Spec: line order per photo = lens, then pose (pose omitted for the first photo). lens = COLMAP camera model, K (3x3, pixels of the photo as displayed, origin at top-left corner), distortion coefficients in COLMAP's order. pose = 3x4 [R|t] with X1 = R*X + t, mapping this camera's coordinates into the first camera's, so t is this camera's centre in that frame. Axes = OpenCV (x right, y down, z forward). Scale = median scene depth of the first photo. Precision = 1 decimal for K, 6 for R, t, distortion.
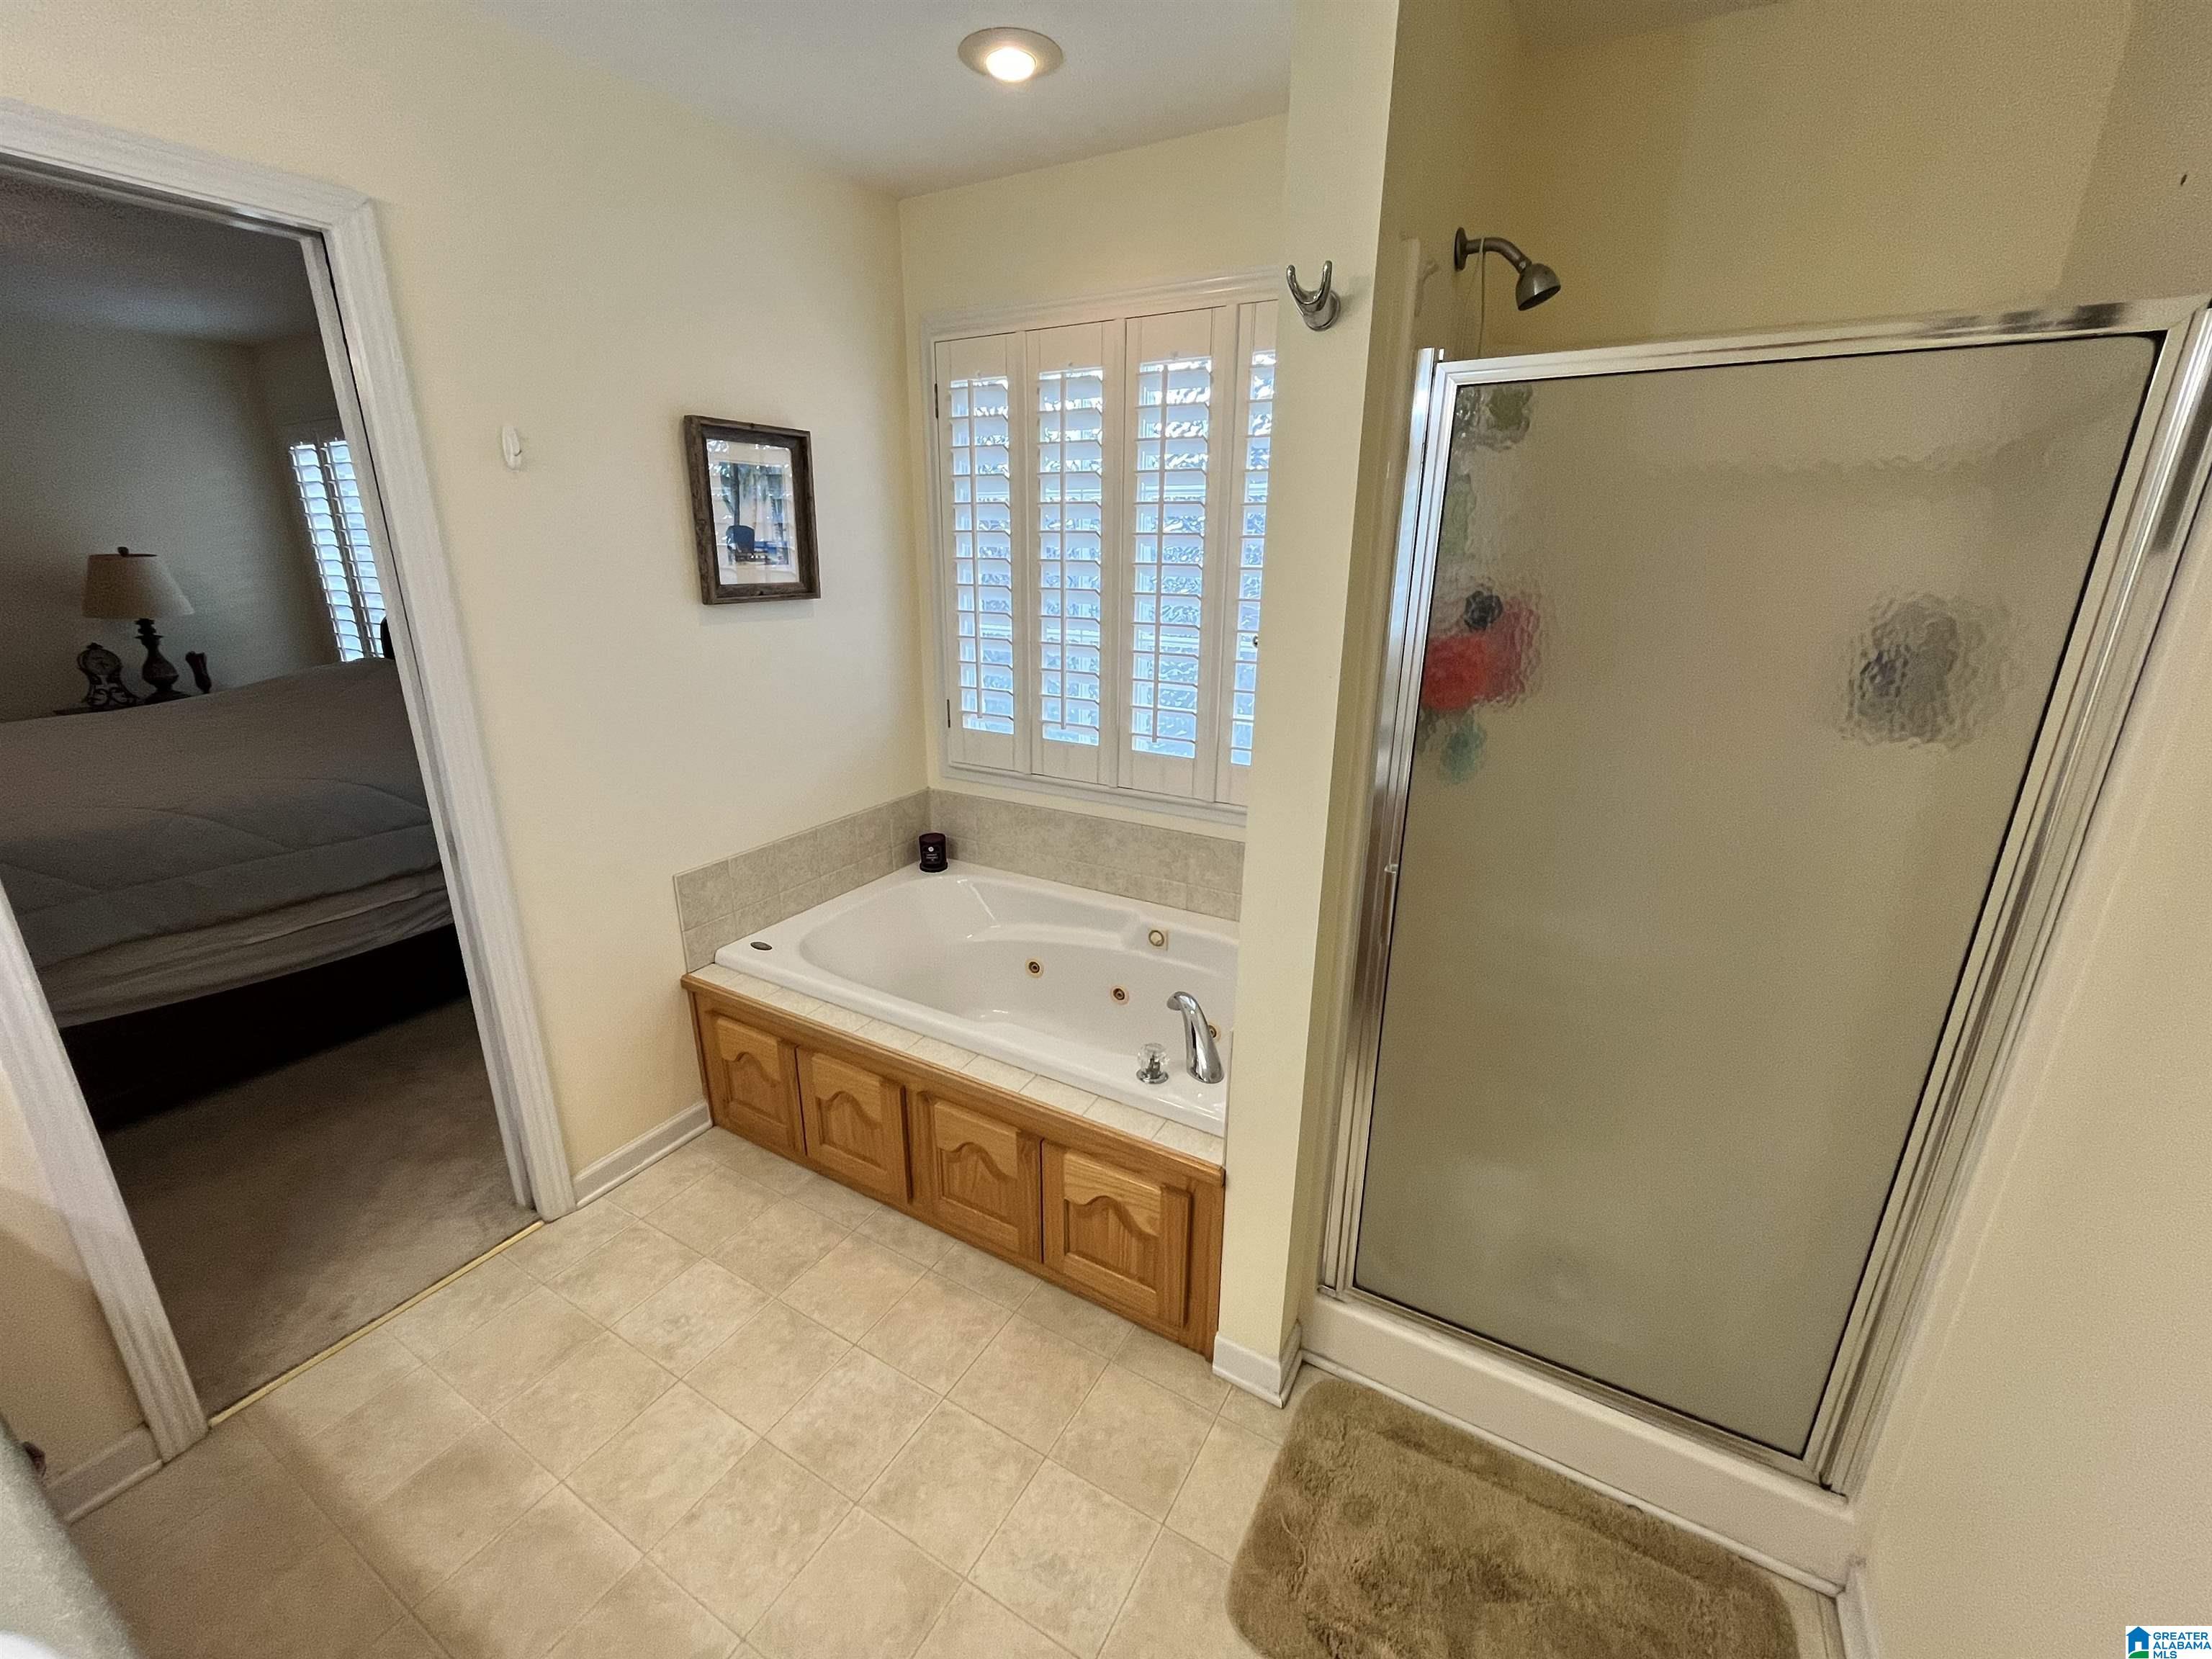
lens RADIAL K [[902.6, 0, 1104.4], [0, 902.6, 829.1], [0, 0, 1]] dist [-0.001869, -0.000234]
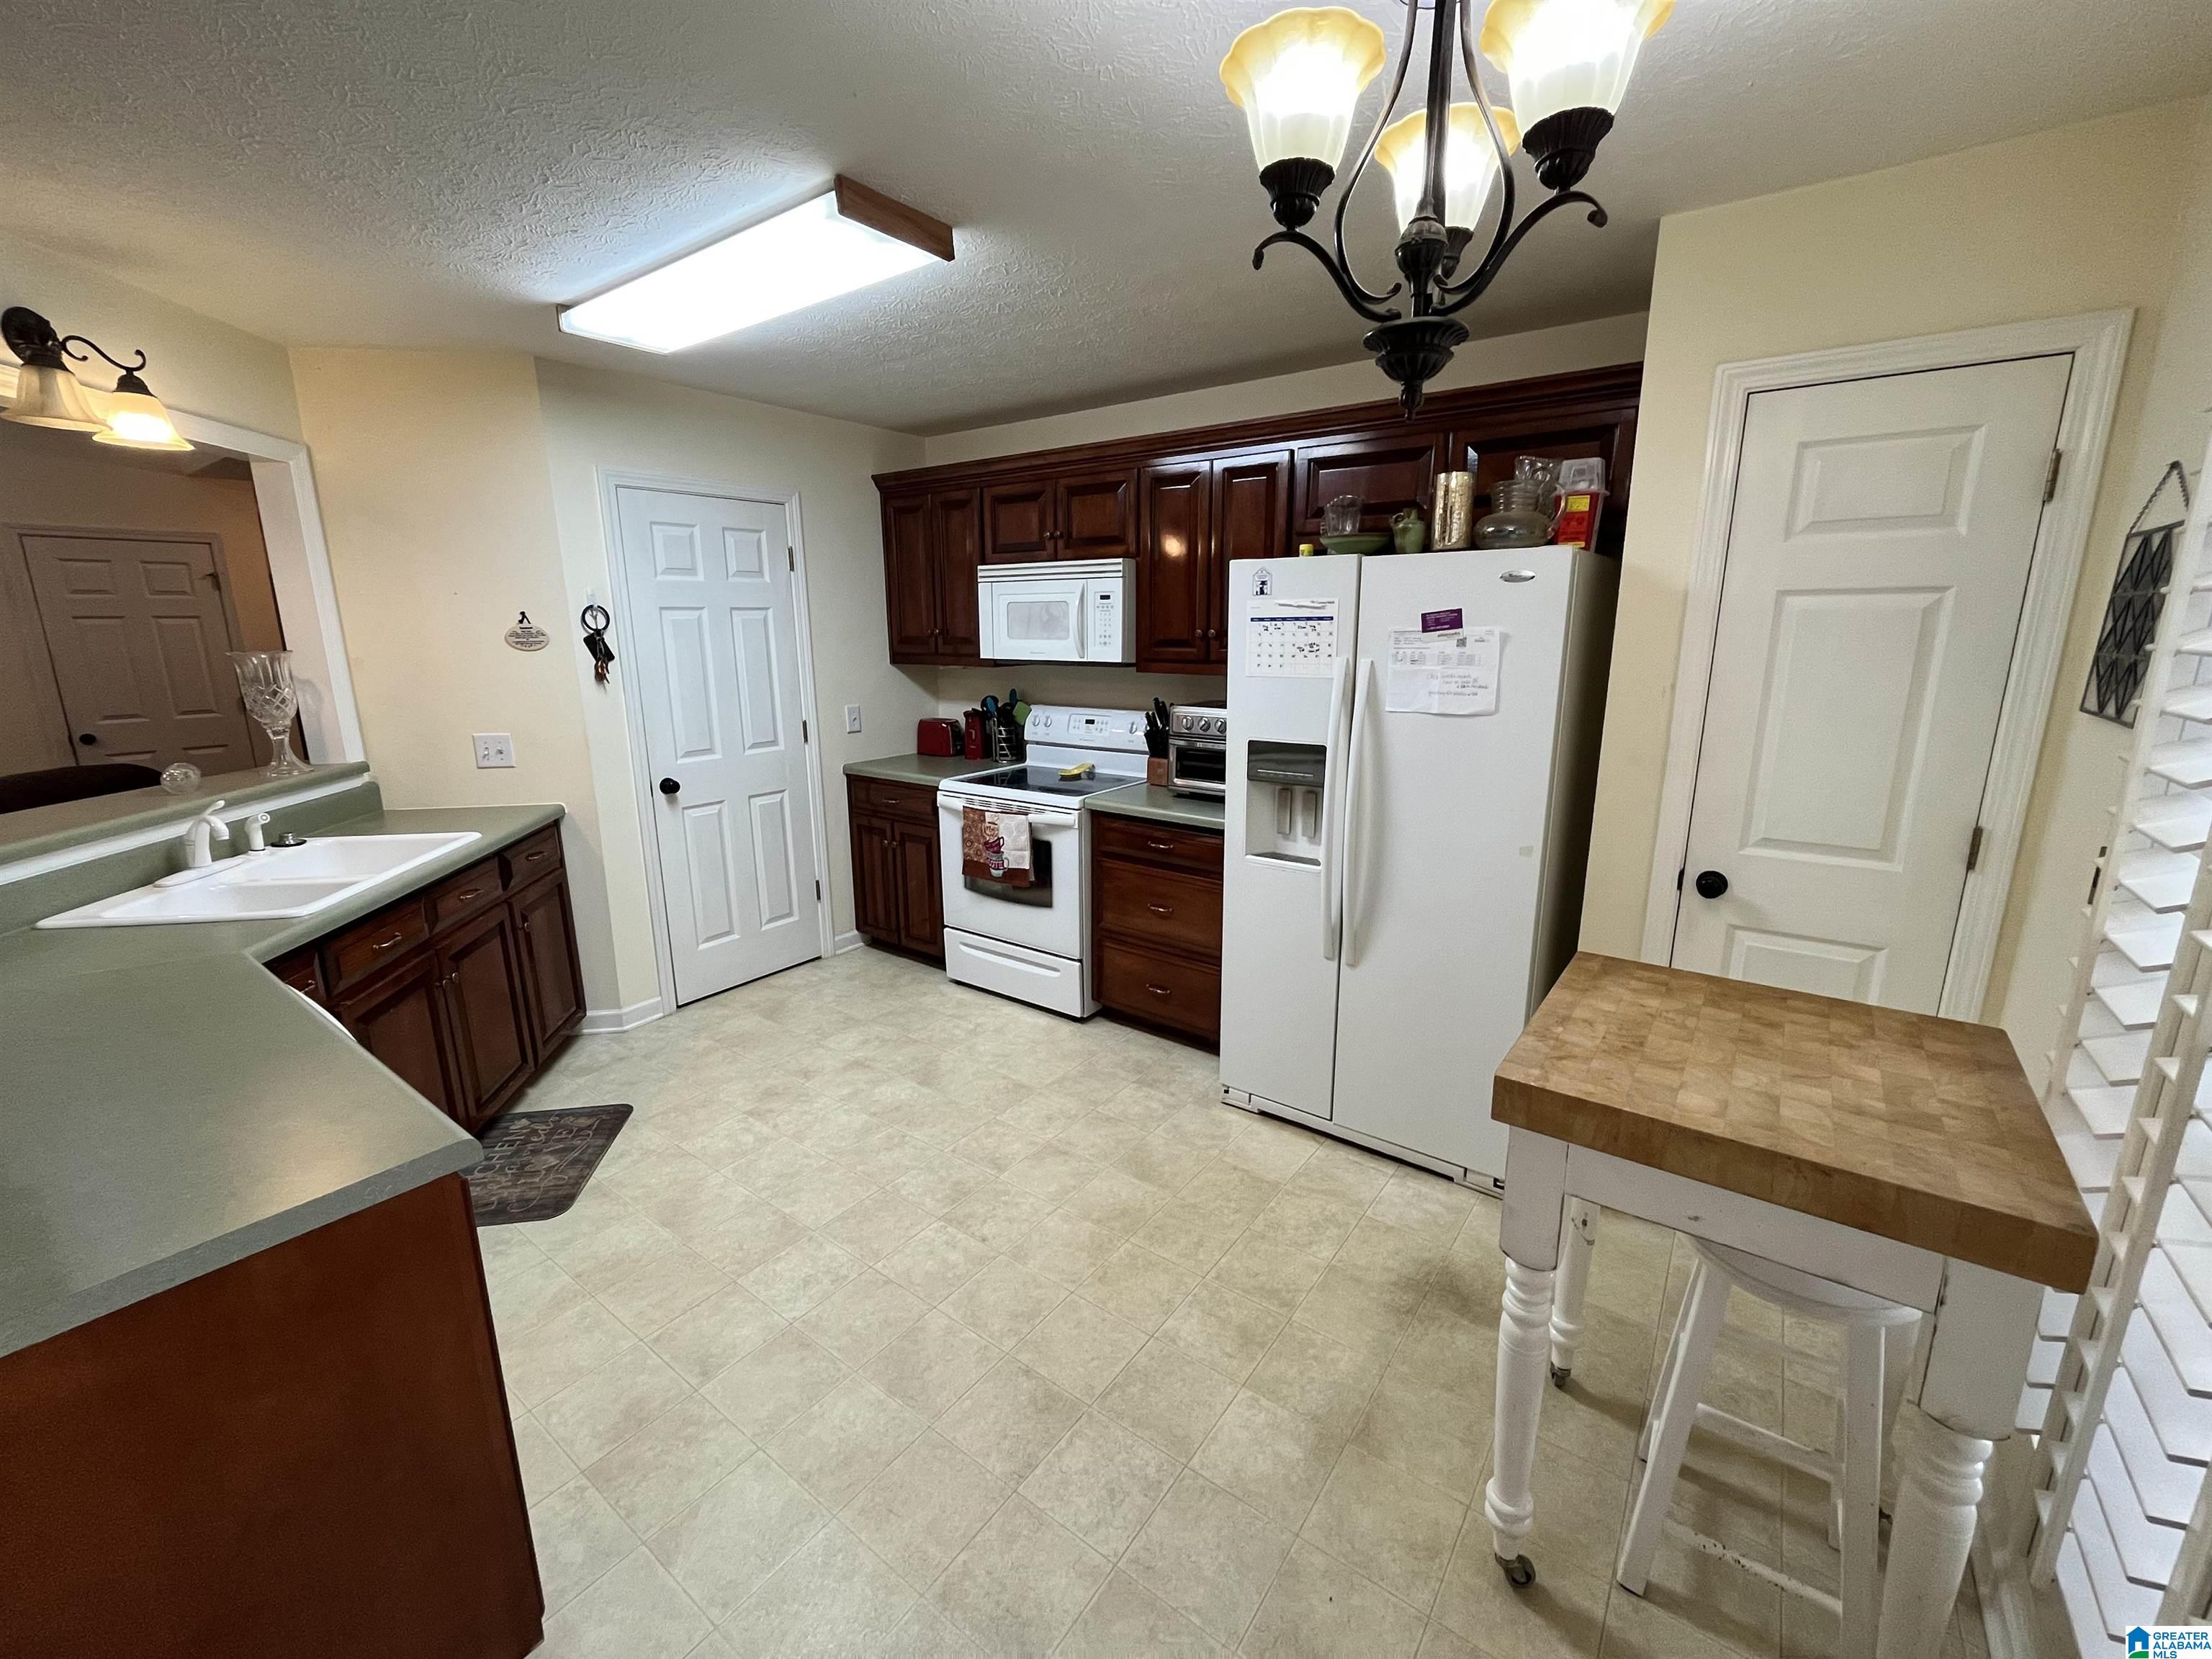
lens RADIAL K [[902.6, 0, 1109.8], [0, 902.6, 832.6], [0, 0, 1]] dist [-0.001869, -0.000234]
pose [[0.108754, -0.229524, 0.967208, -1.121229], [0.302306, 0.934532, 0.187778, -0.081698], [-0.946987, 0.271972, 0.171020, 0.202830]]
